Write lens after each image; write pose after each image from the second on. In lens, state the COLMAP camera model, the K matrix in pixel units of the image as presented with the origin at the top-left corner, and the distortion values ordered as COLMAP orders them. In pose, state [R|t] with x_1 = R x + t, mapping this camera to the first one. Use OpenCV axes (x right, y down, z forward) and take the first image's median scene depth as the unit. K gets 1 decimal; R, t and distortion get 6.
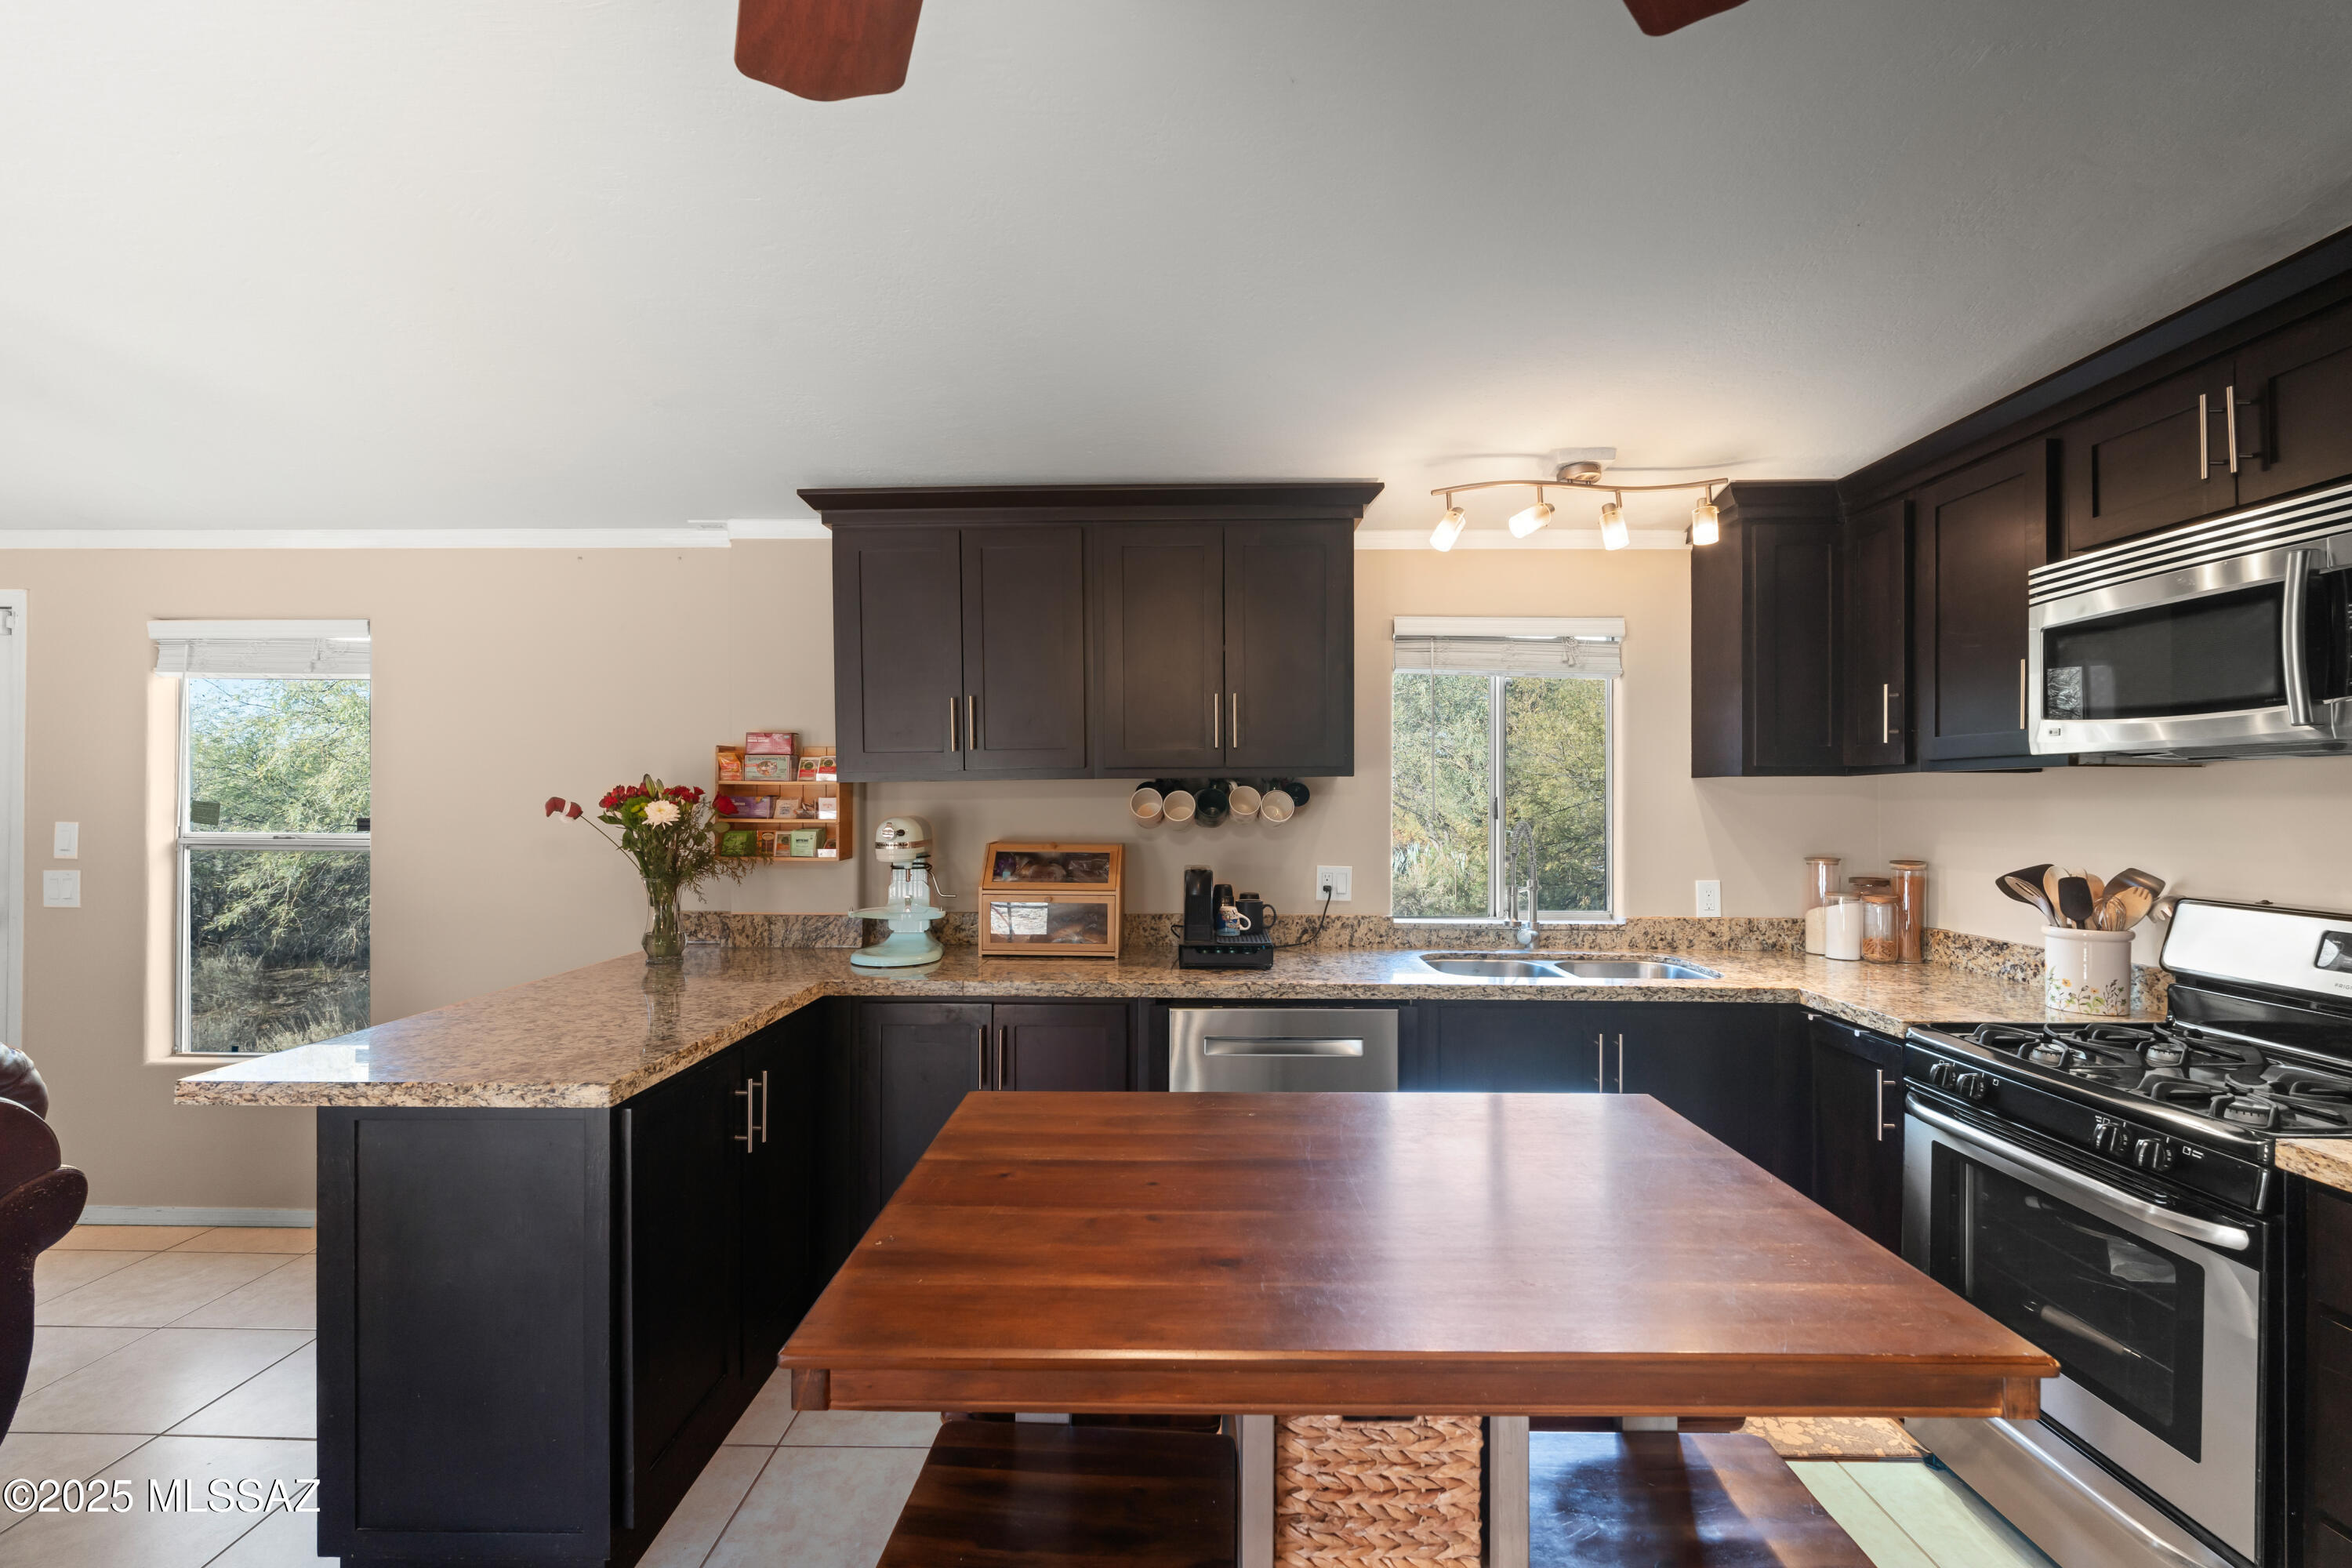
lens RADIAL K [[1047.5, 0, 1176.0], [0, 1047.5, 784.0], [0, 0, 1]] dist [-0.000802, -0.000238]
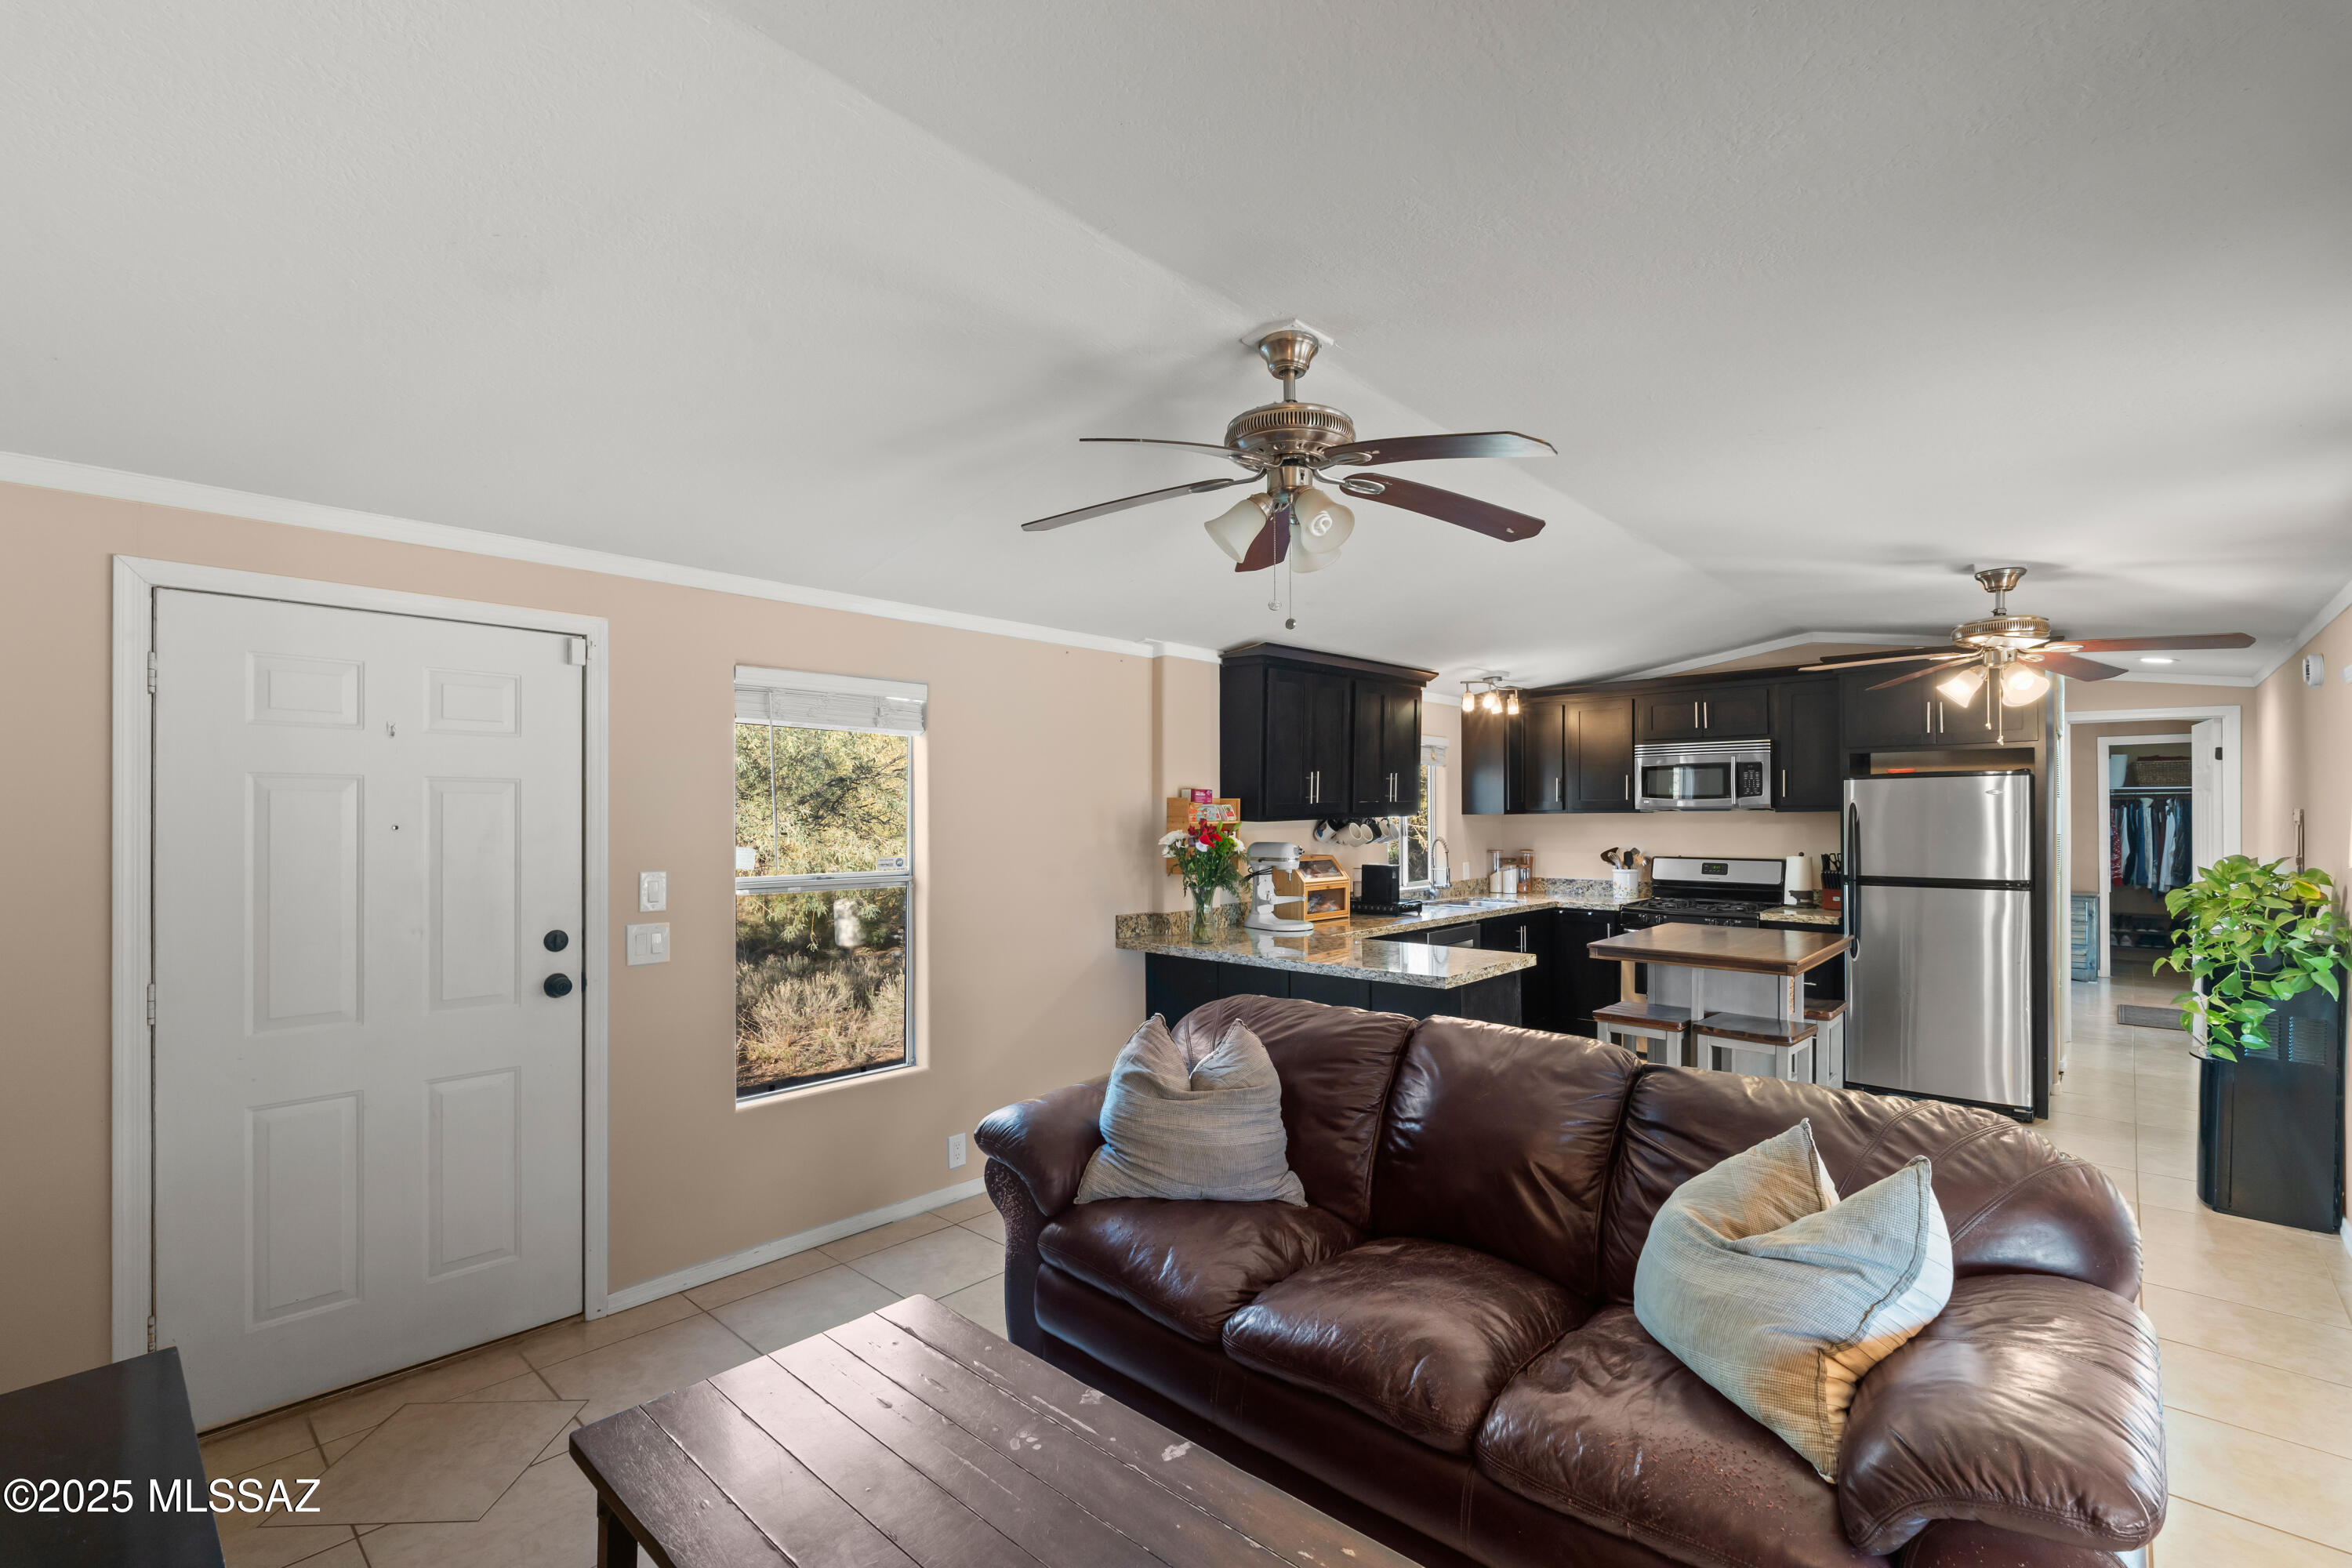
lens RADIAL K [[1047.5, 0, 1176.0], [0, 1047.5, 784.0], [0, 0, 1]] dist [-0.000802, -0.000238]
pose [[0.661138, 0.014854, 0.750117, -1.575985], [-0.004896, 0.999868, -0.015484, -0.033297], [-0.750248, 0.006564, 0.661124, 0.029533]]
